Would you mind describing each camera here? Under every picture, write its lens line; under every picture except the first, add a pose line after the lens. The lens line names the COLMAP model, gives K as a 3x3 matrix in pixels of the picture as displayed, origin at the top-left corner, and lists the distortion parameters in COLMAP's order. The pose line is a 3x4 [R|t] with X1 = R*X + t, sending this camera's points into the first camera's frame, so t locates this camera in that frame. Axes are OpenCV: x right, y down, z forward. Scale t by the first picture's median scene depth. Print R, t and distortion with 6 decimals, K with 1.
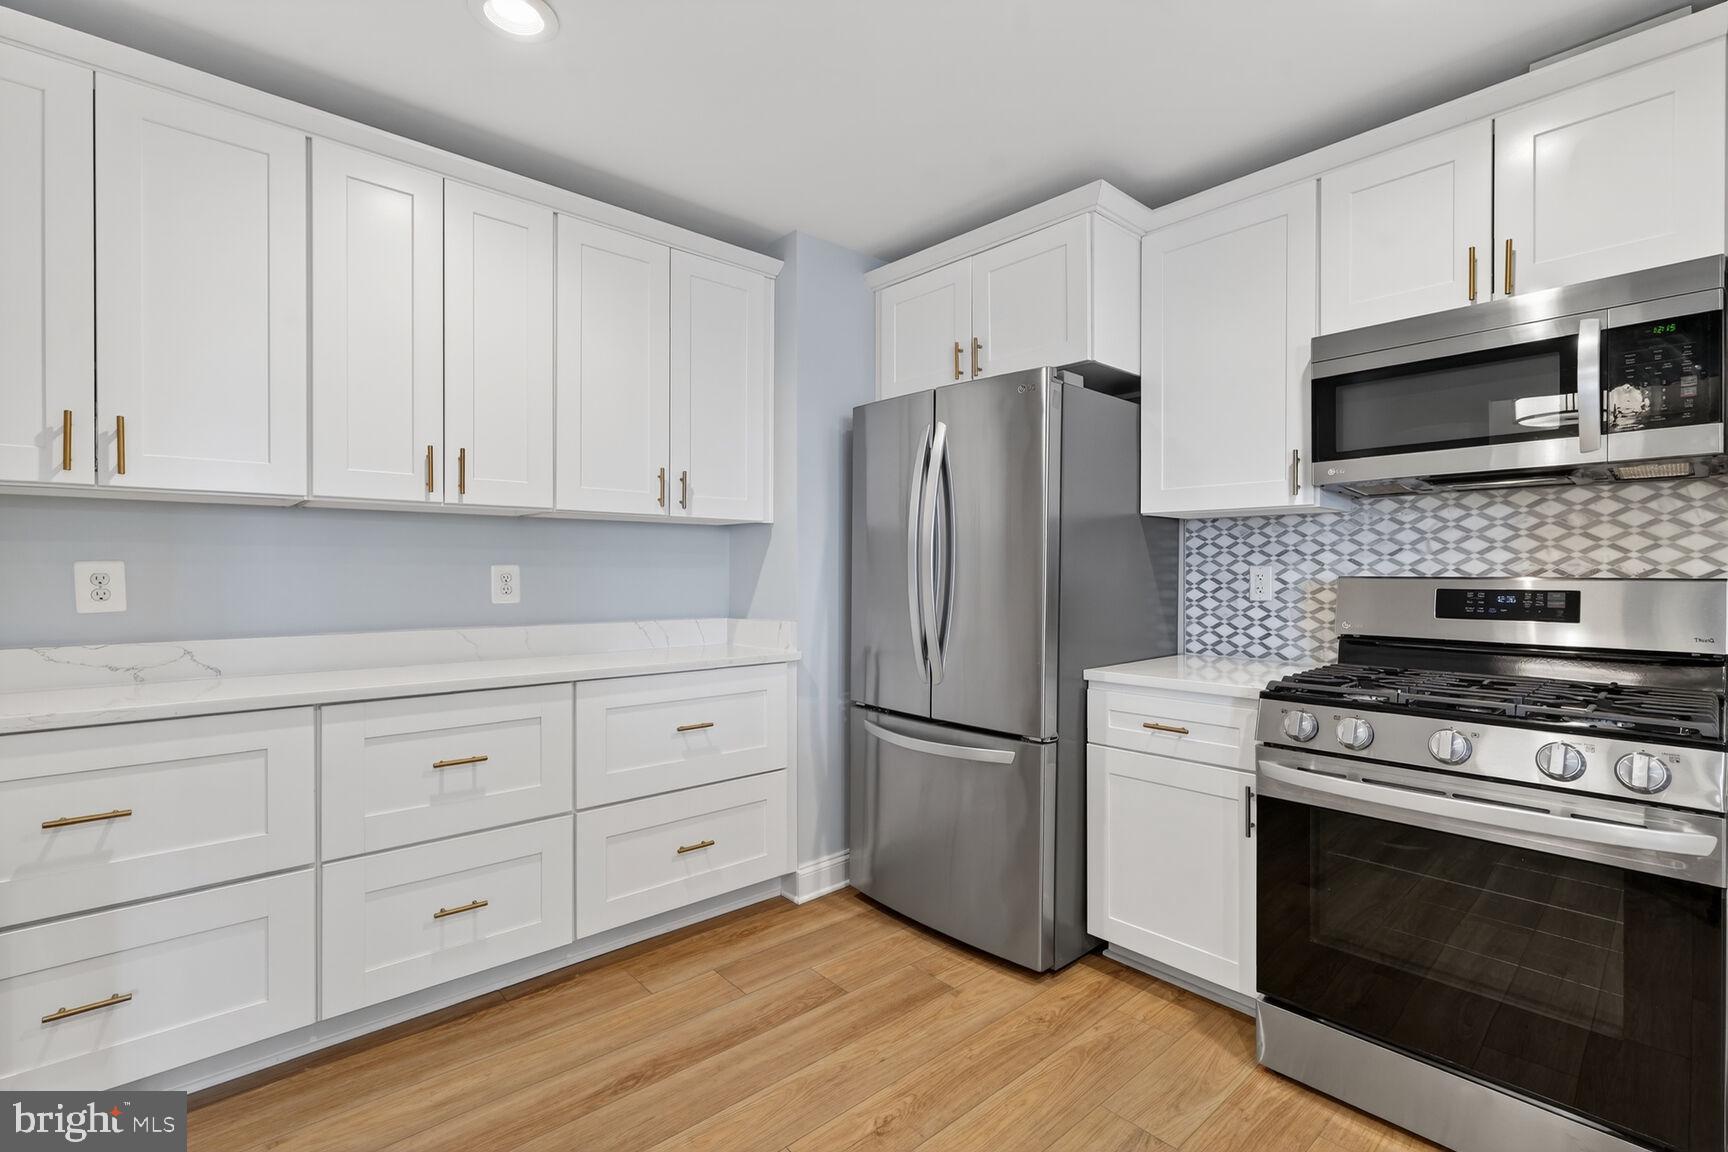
lens RADIAL K [[781.2, 0, 868.5], [0, 781.2, 571.0], [0, 0, 1]] dist [-0.001292, 0.000164]
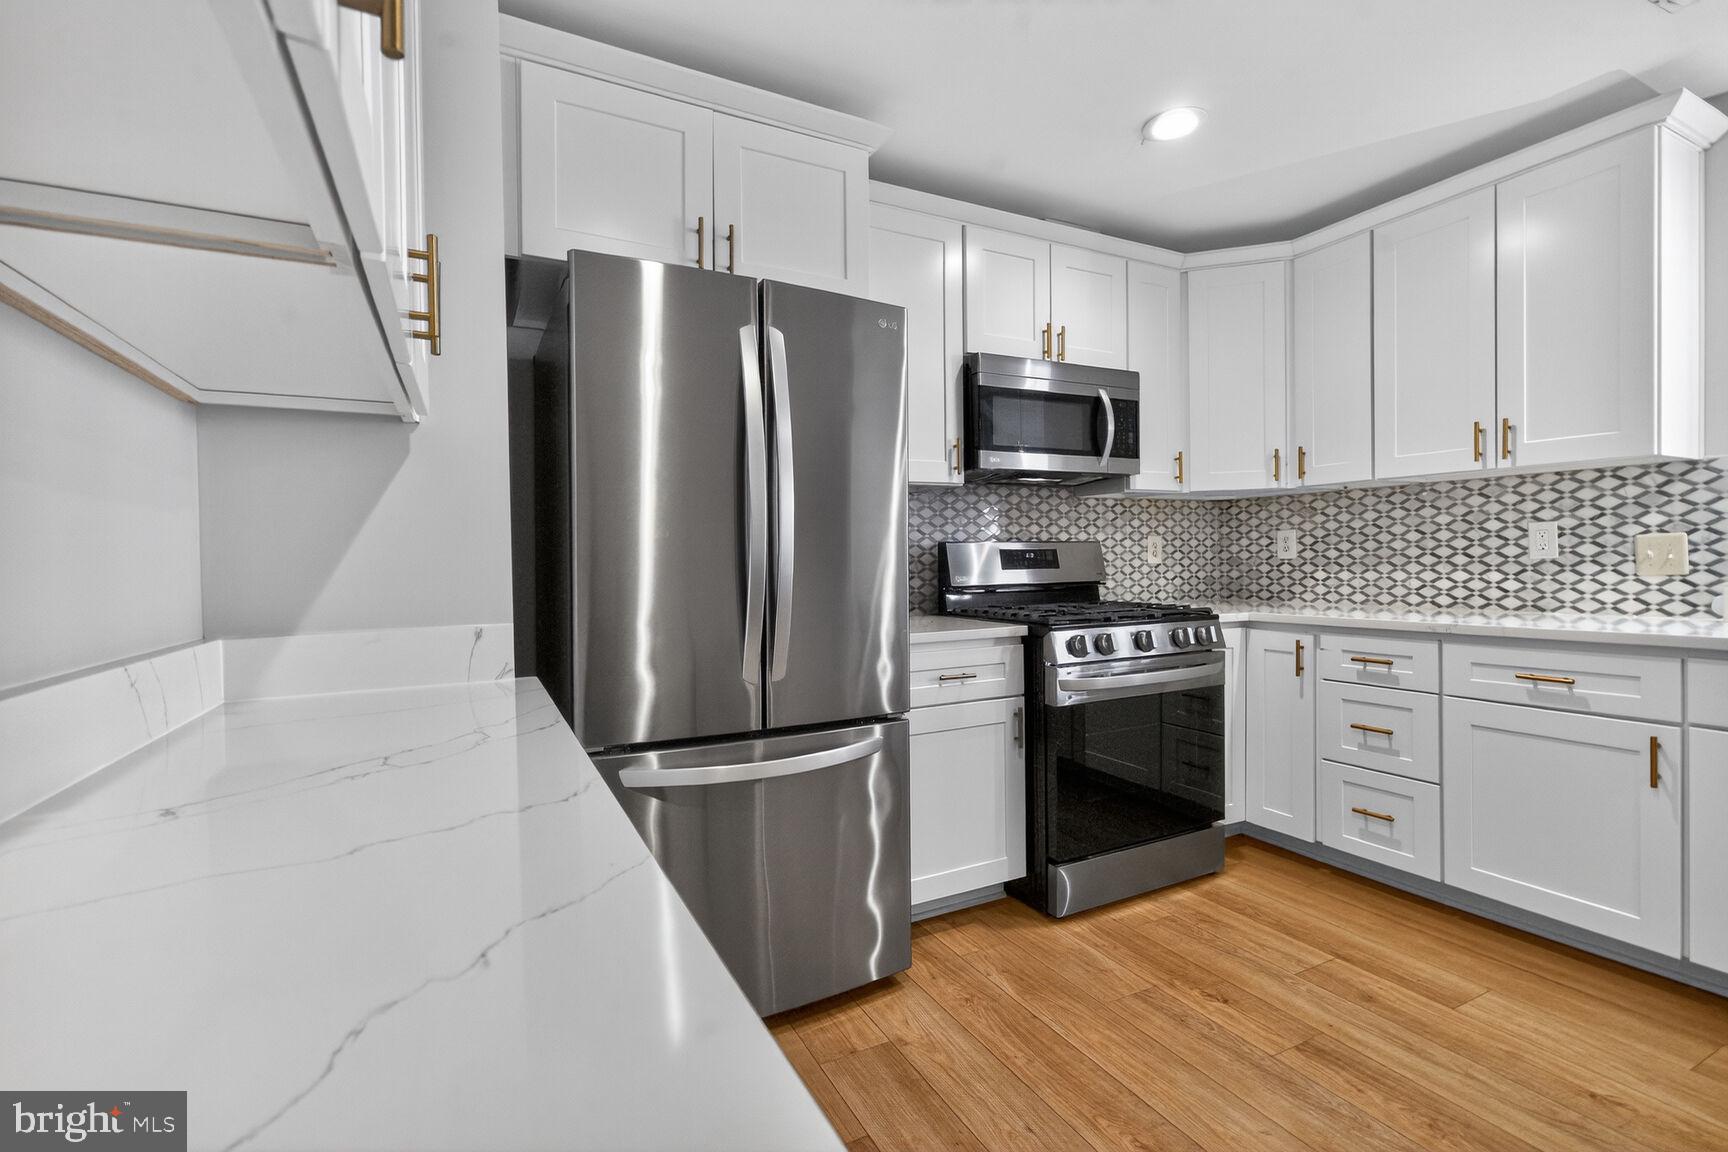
lens RADIAL K [[781.2, 0, 868.5], [0, 781.2, 571.0], [0, 0, 1]] dist [-0.001292, 0.000164]
pose [[0.256983, -0.014694, 0.966304, -0.691726], [0.021296, 0.999728, 0.009539, 0.041733], [-0.966181, 0.018127, 0.257226, 0.833121]]
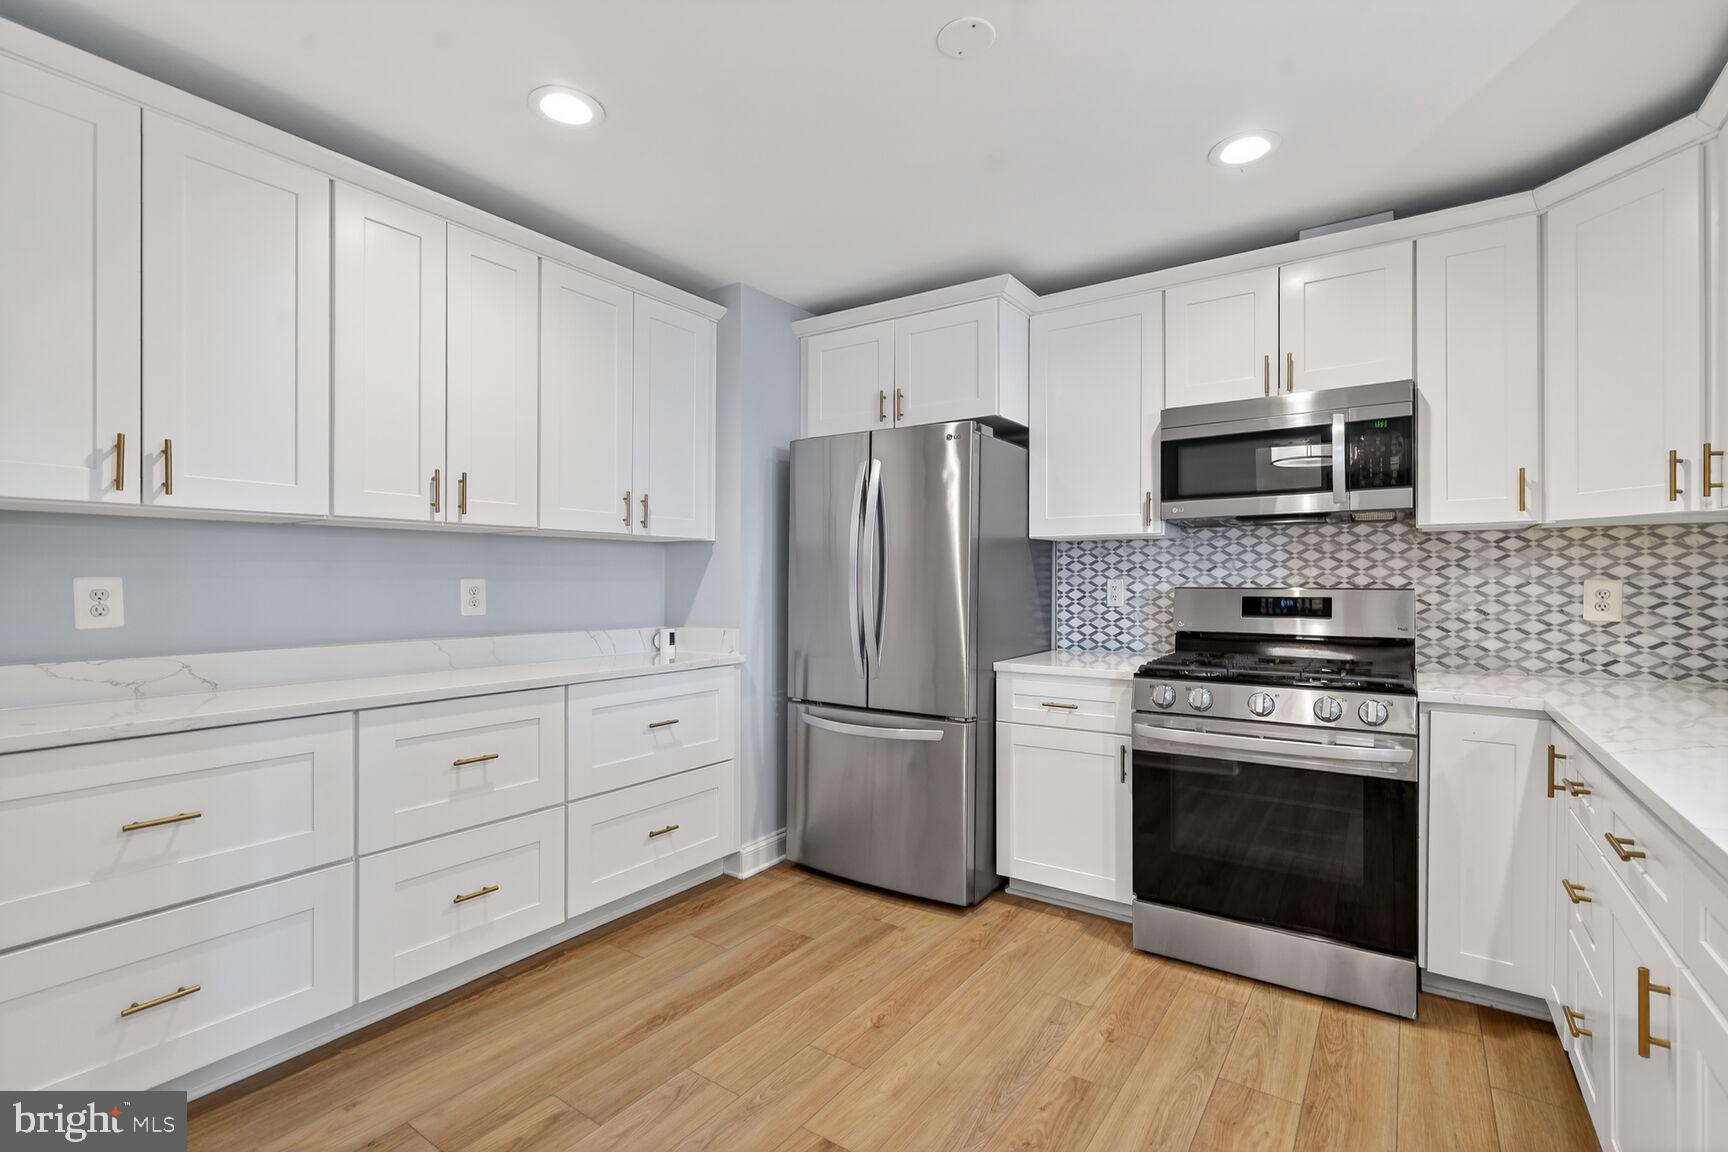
lens RADIAL K [[789.6, 0, 864.0], [0, 789.6, 576.0], [0, 0, 1]] dist [-0.002460, -0.000281]
pose [[0.972793, -0.000540, 0.231677, -0.235763], [0.001759, 0.999986, -0.005055, -0.006699], [-0.231671, 0.005325, 0.972780, -0.194251]]
